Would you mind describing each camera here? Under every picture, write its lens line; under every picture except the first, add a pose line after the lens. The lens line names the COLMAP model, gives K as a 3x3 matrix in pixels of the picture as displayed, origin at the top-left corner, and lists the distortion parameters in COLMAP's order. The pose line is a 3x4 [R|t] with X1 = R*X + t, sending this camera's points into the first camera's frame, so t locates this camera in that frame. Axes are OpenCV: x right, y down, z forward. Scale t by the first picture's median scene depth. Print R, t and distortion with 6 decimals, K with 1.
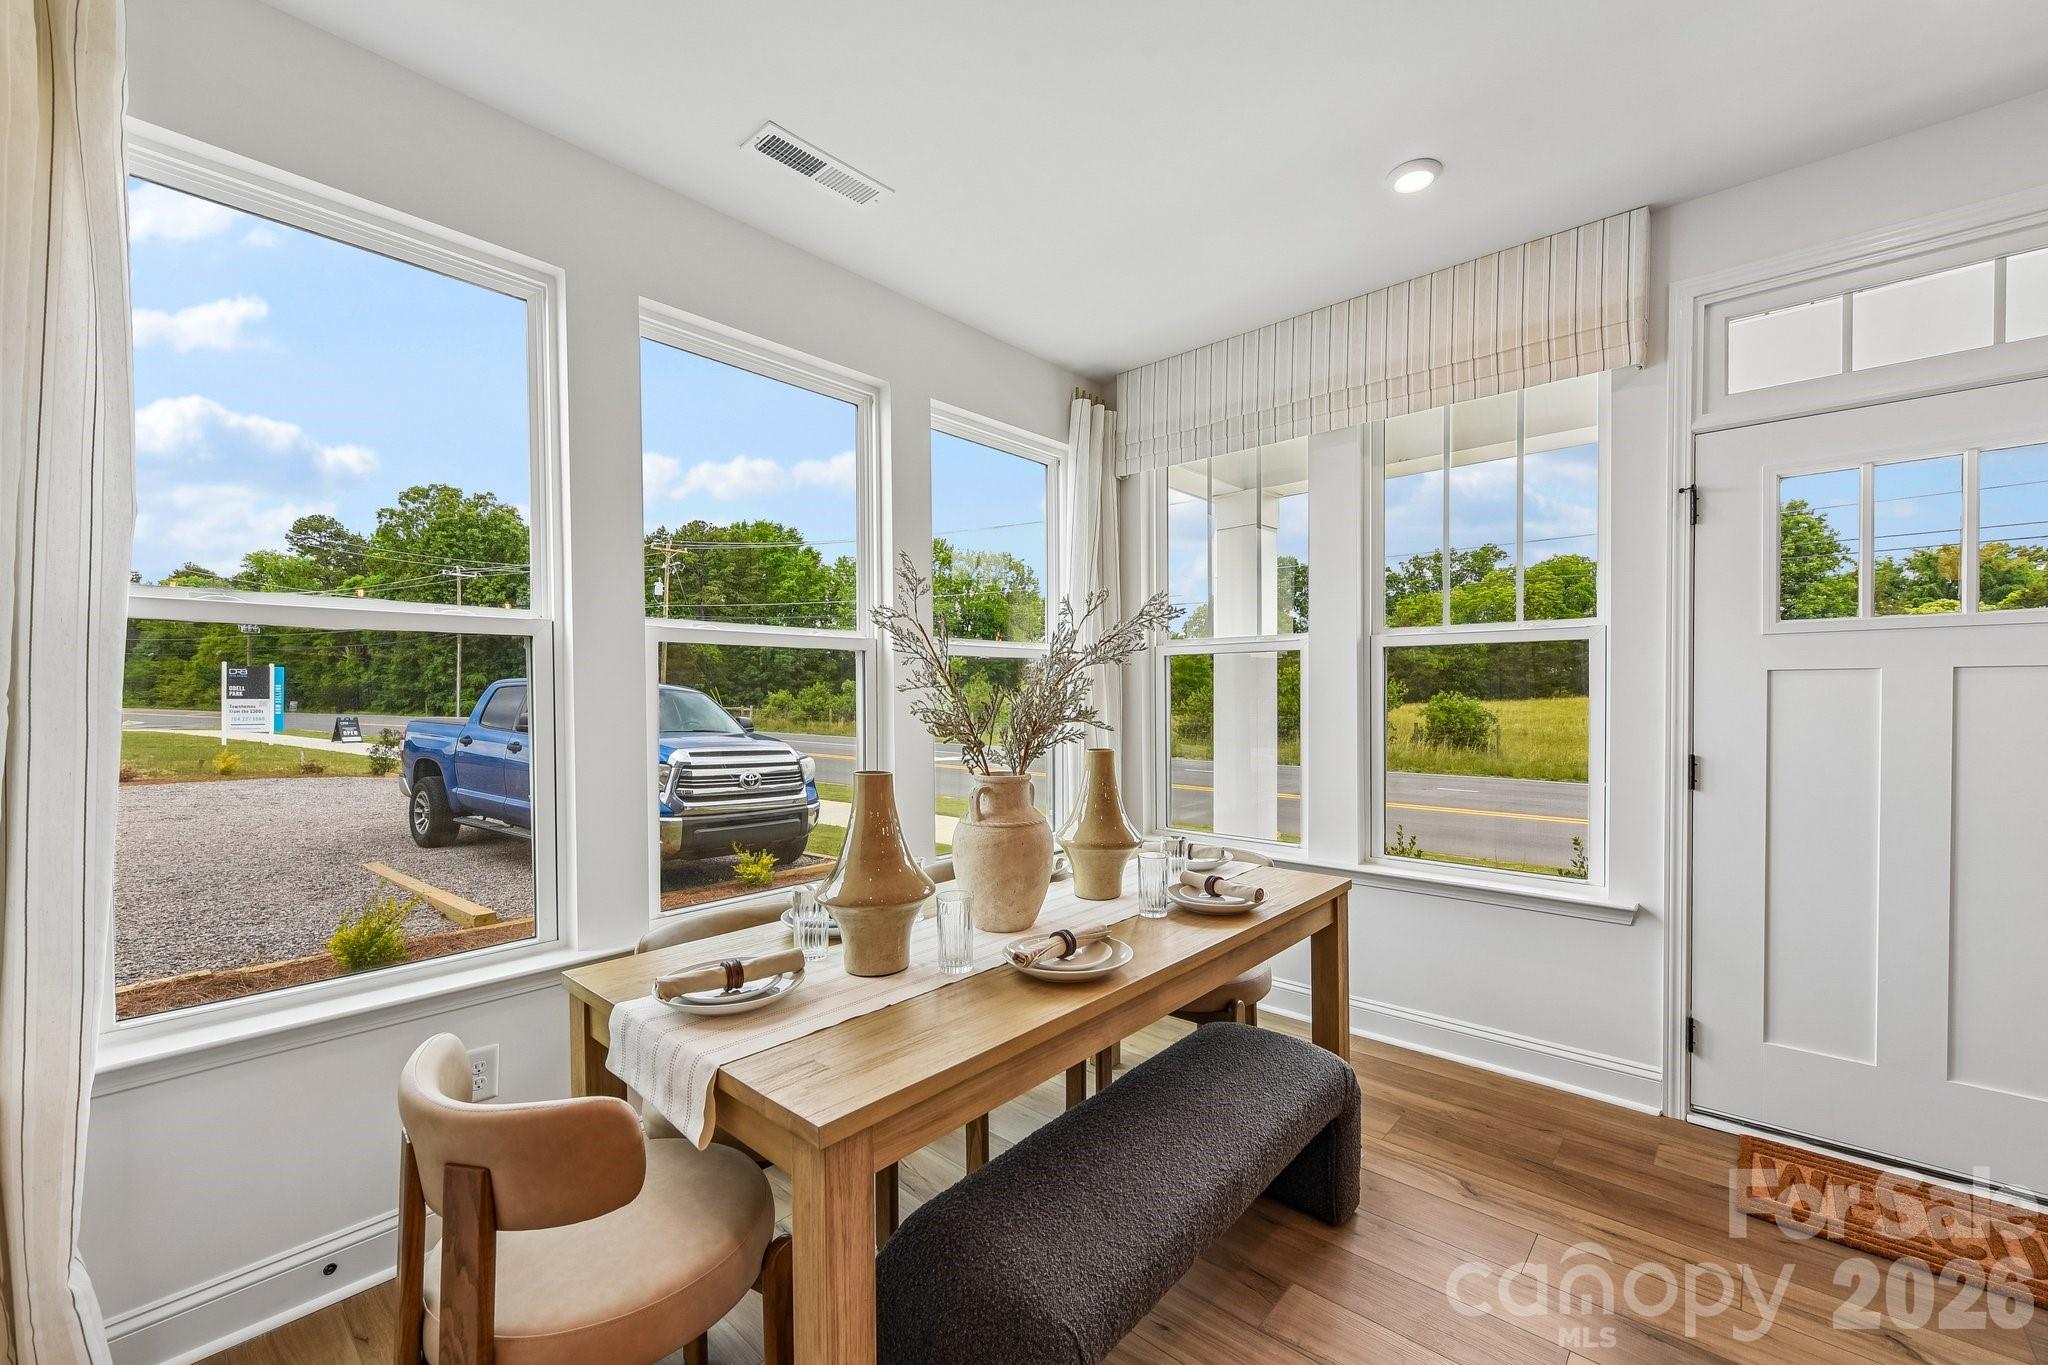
lens RADIAL K [[820.9, 0, 1026.6], [0, 820.9, 707.4], [0, 0, 1]] dist [0.002456, -0.000499]
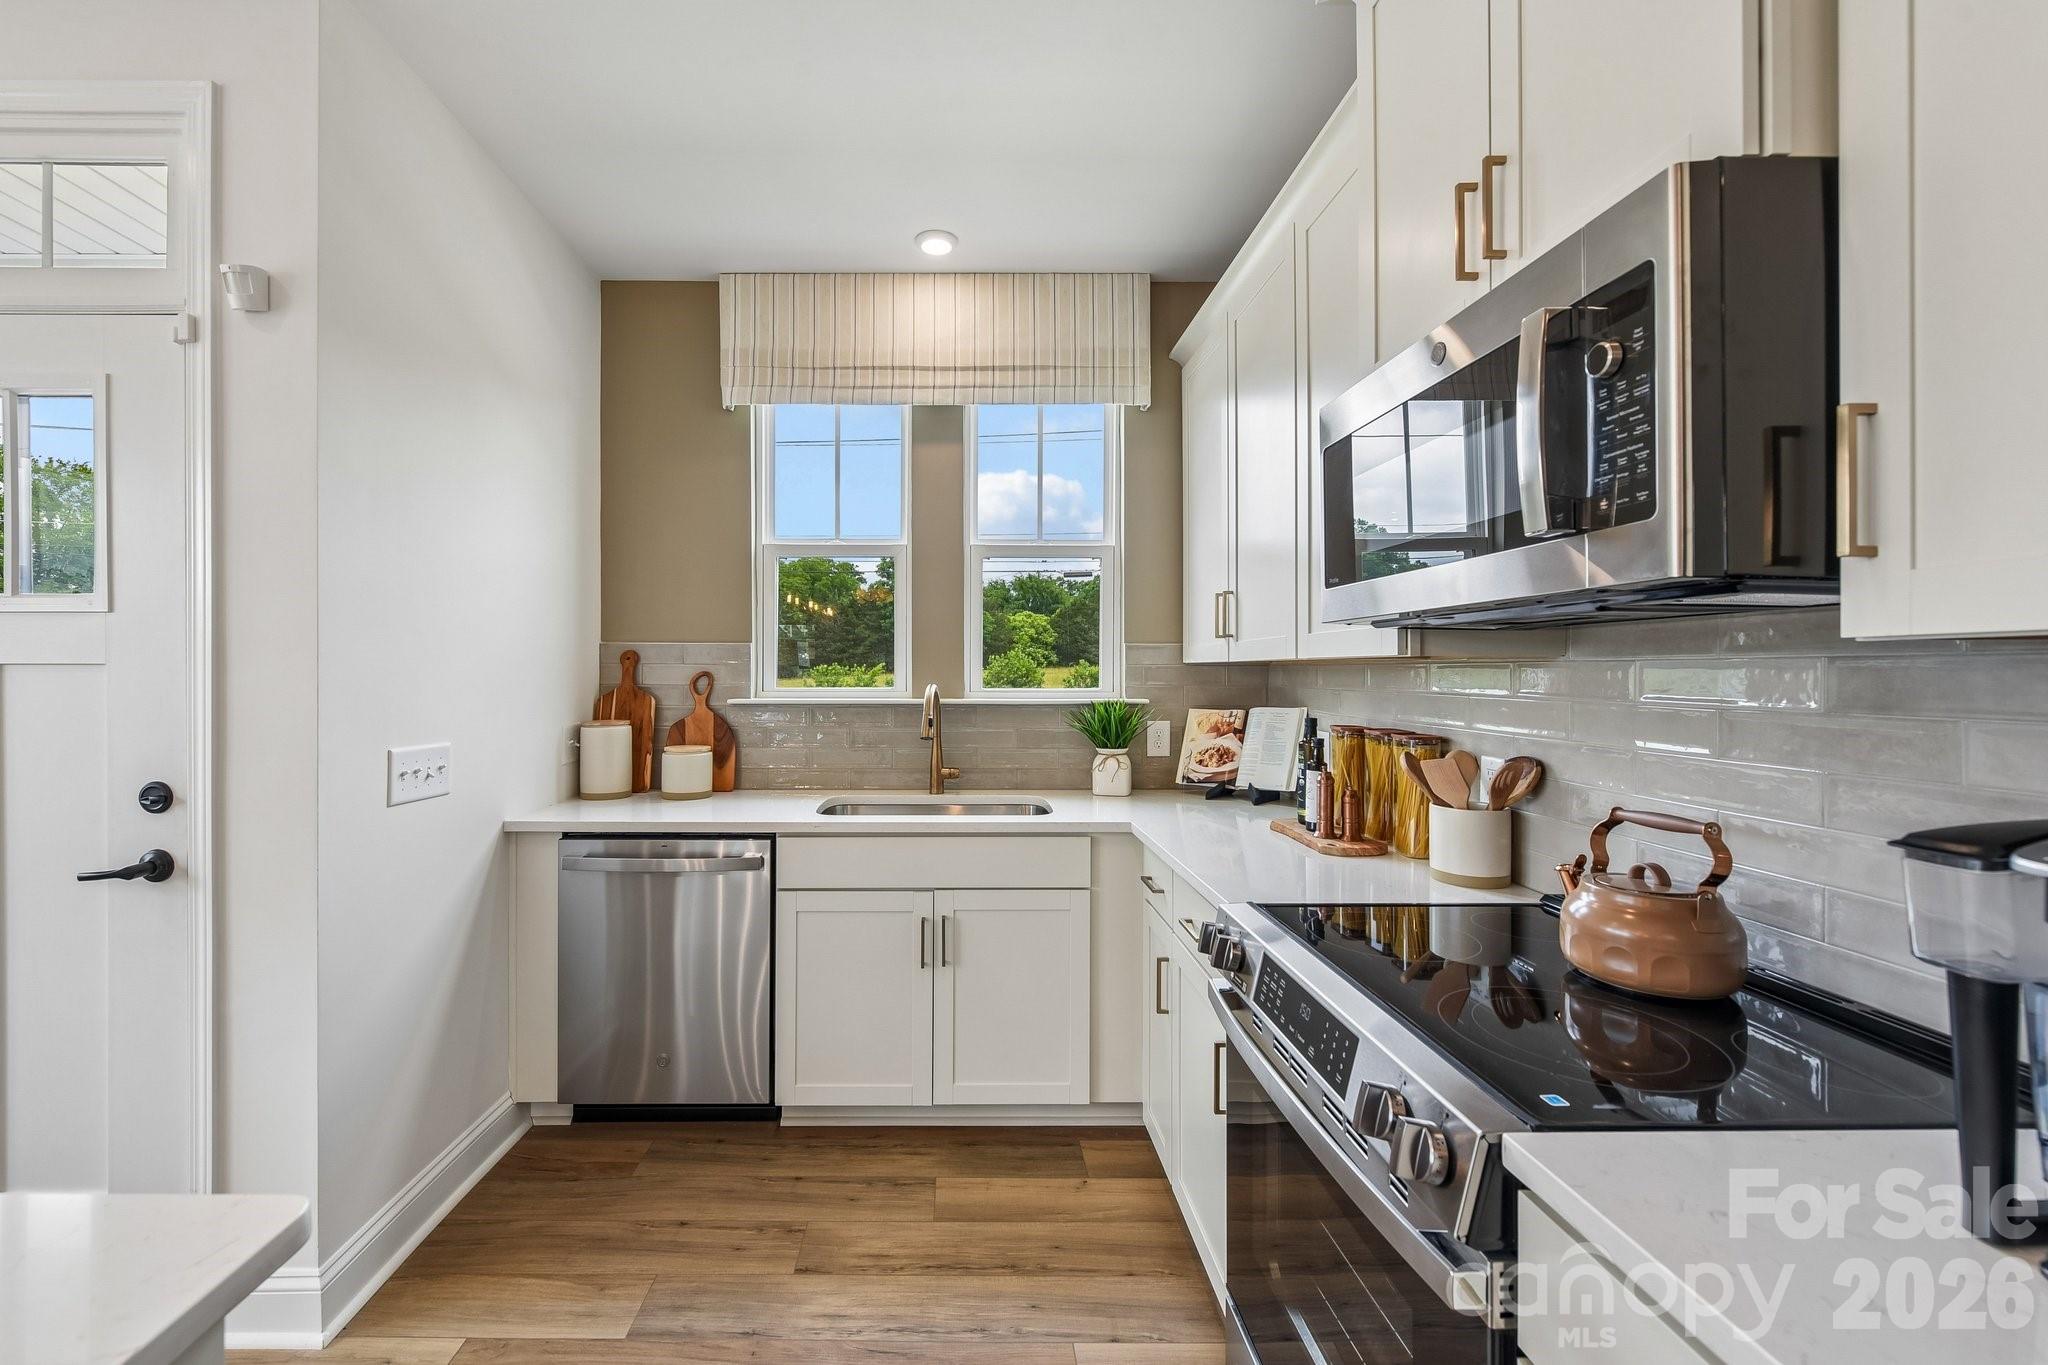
lens RADIAL K [[820.9, 0, 963.1], [0, 820.9, 668.7], [0, 0, 1]] dist [0.002456, -0.000499]
pose [[0.740987, 0.008782, 0.671462, 1.110544], [0.005749, 0.999795, -0.019420, -0.021197], [-0.671495, 0.018250, 0.740785, -0.172512]]
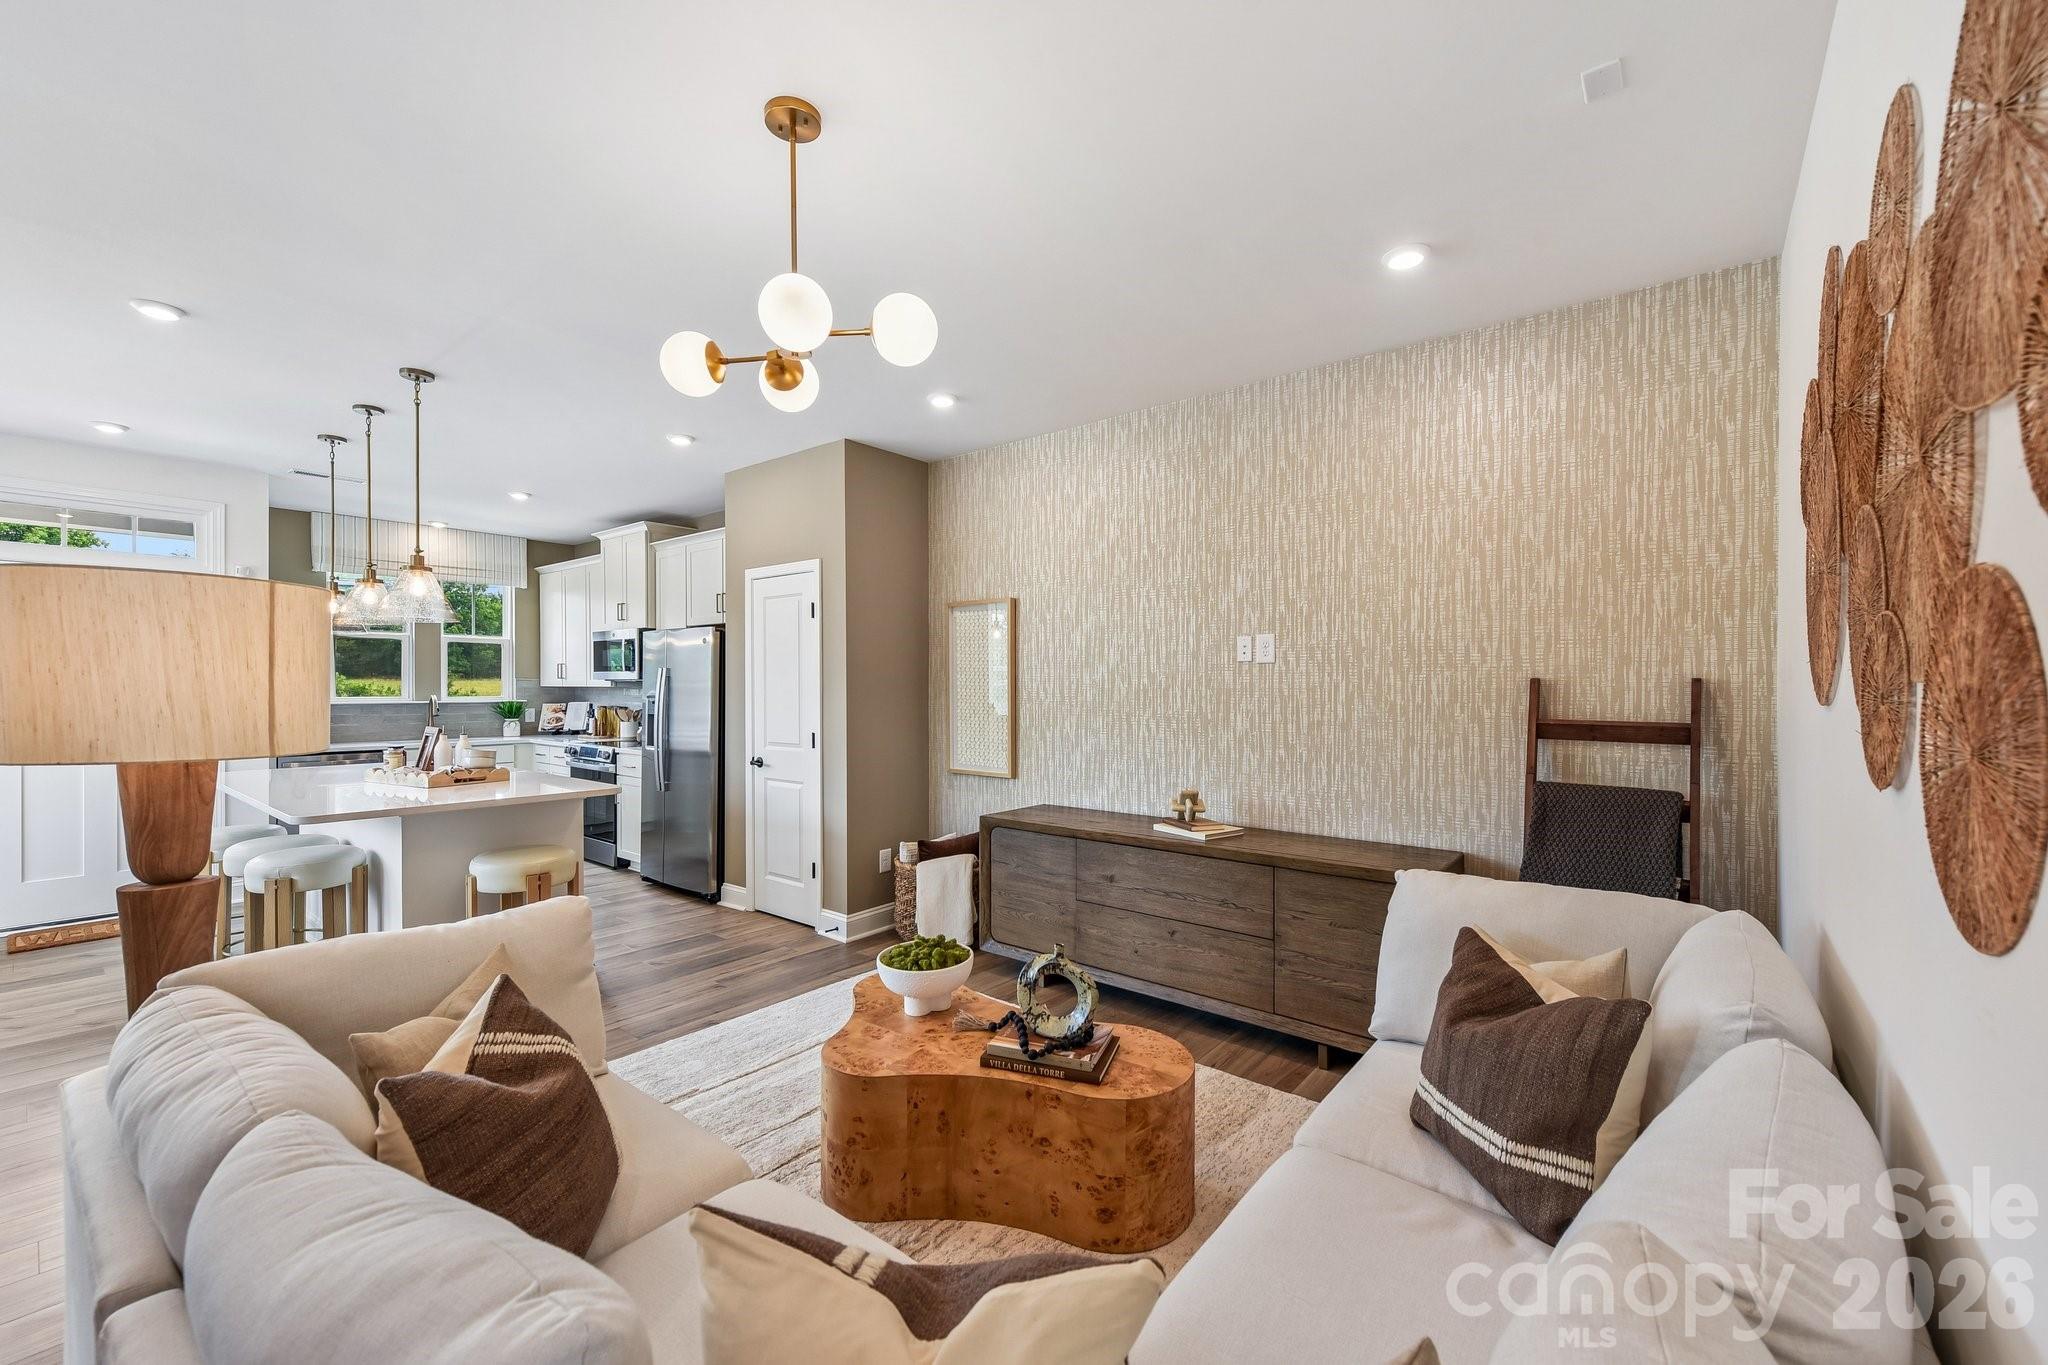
lens RADIAL K [[820.9, 0, 1032.1], [0, 820.9, 690.5], [0, 0, 1]] dist [0.002456, -0.000499]
pose [[-0.054226, 0.000855, 0.998528, -1.116869], [0.015009, 0.999887, -0.000041, -0.005711], [-0.998416, 0.014985, -0.054233, -1.222667]]
